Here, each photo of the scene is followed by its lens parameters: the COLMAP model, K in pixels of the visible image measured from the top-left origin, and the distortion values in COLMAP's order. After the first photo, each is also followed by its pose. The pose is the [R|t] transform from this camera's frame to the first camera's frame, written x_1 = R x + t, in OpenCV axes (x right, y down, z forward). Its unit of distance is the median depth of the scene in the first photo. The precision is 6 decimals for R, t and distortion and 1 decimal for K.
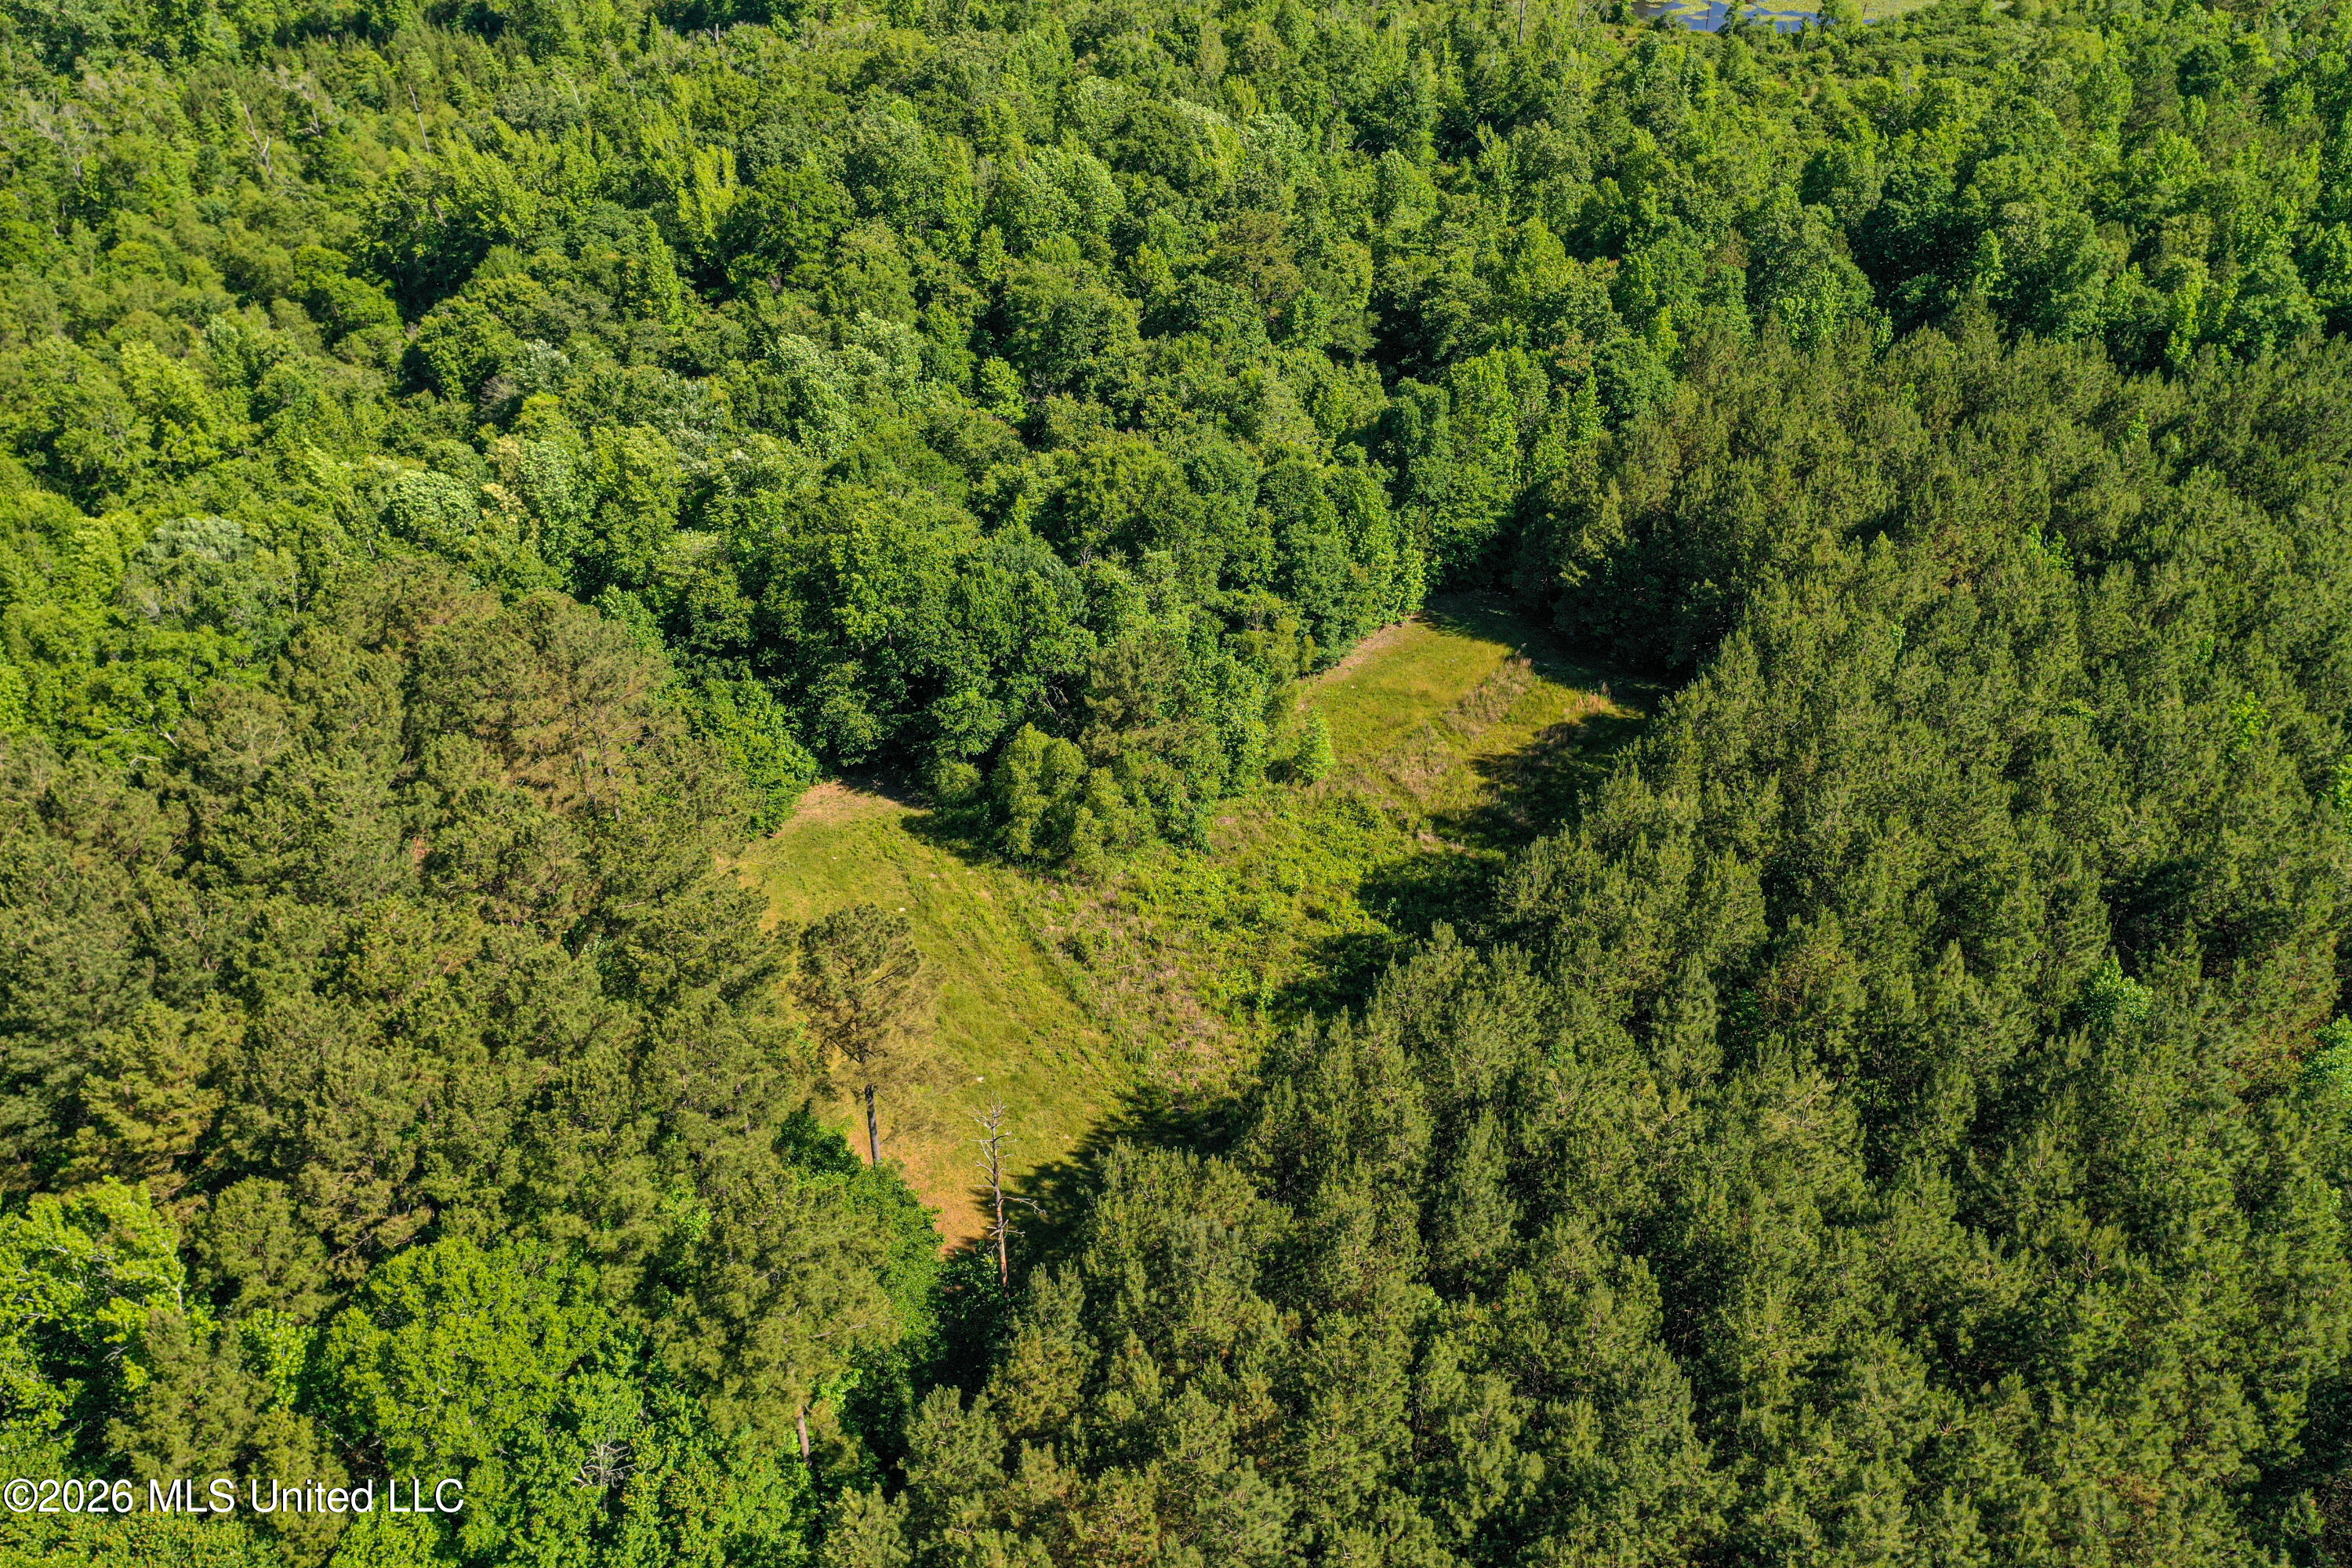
lens RADIAL K [[1884.8, 0, 1176.5], [0, 1884.8, 776.3], [0, 0, 1]] dist [0.021200, 0.014696]
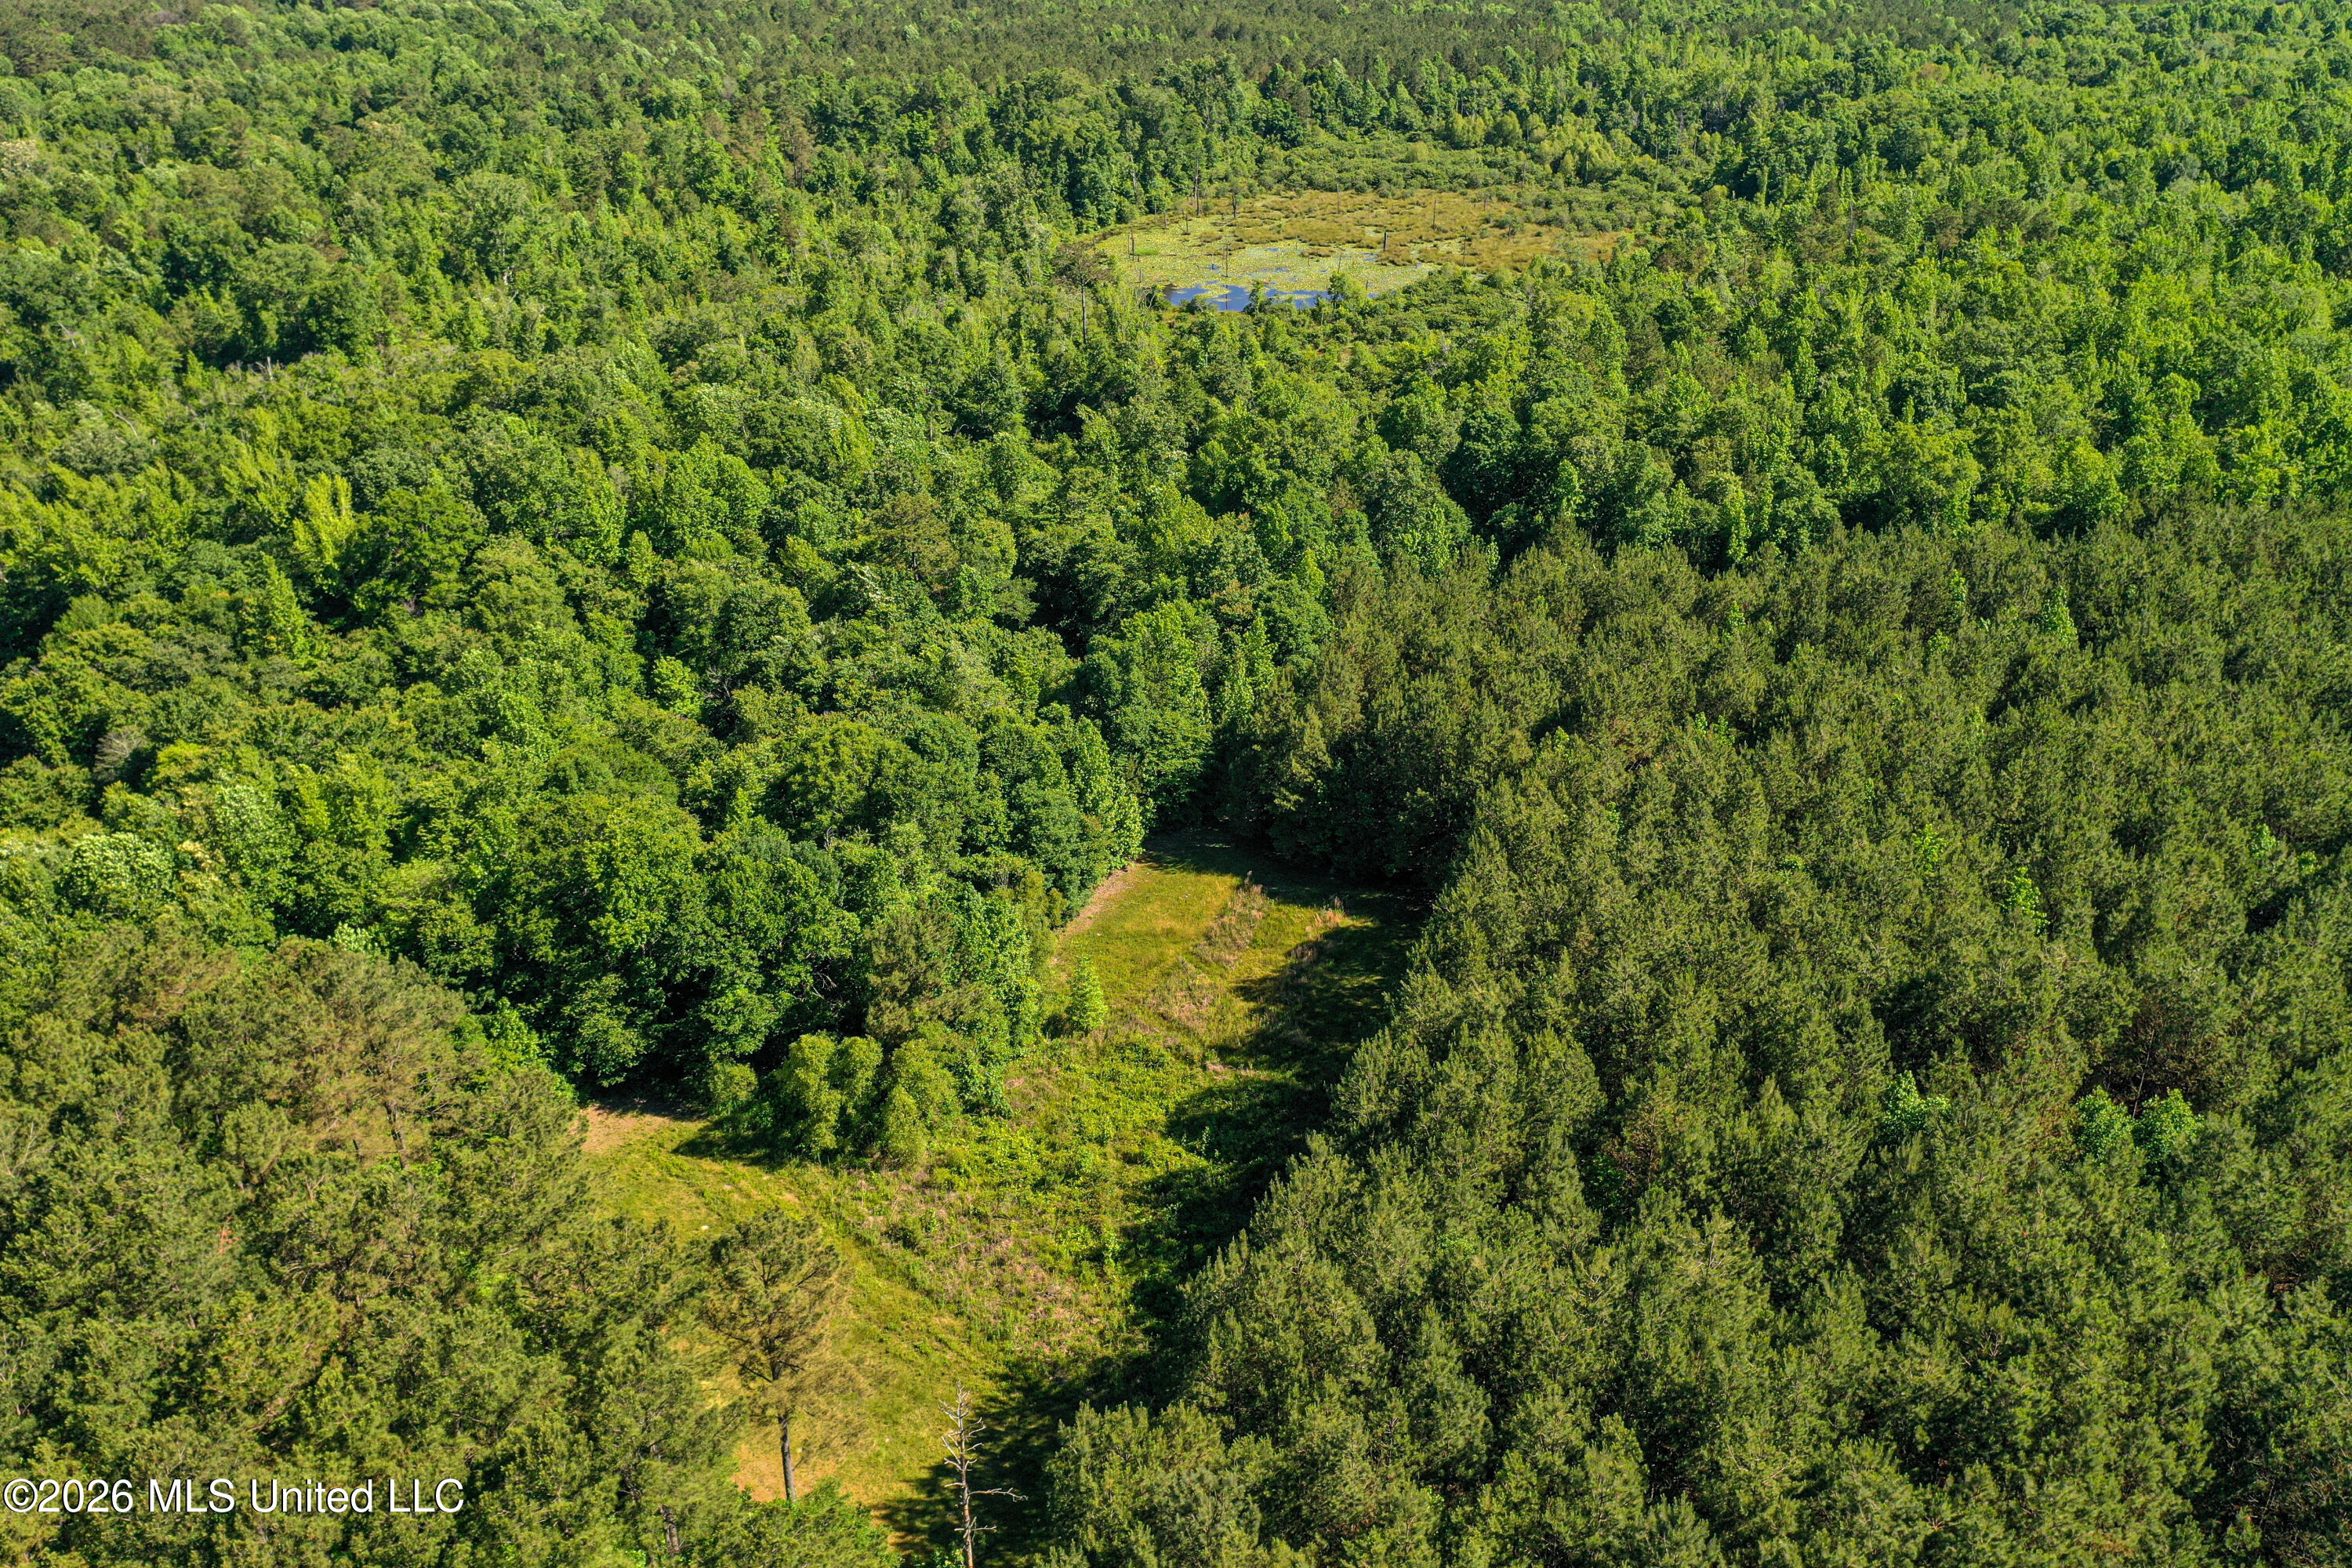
lens RADIAL K [[1884.8, 0, 1183.3], [0, 1884.8, 780.5], [0, 0, 1]] dist [0.021200, 0.014696]
pose [[0.964034, -0.115622, 0.239311, -0.106723], [0.147979, 0.981445, -0.121933, 0.001760], [-0.220773, 0.152961, 0.963256, 0.000401]]
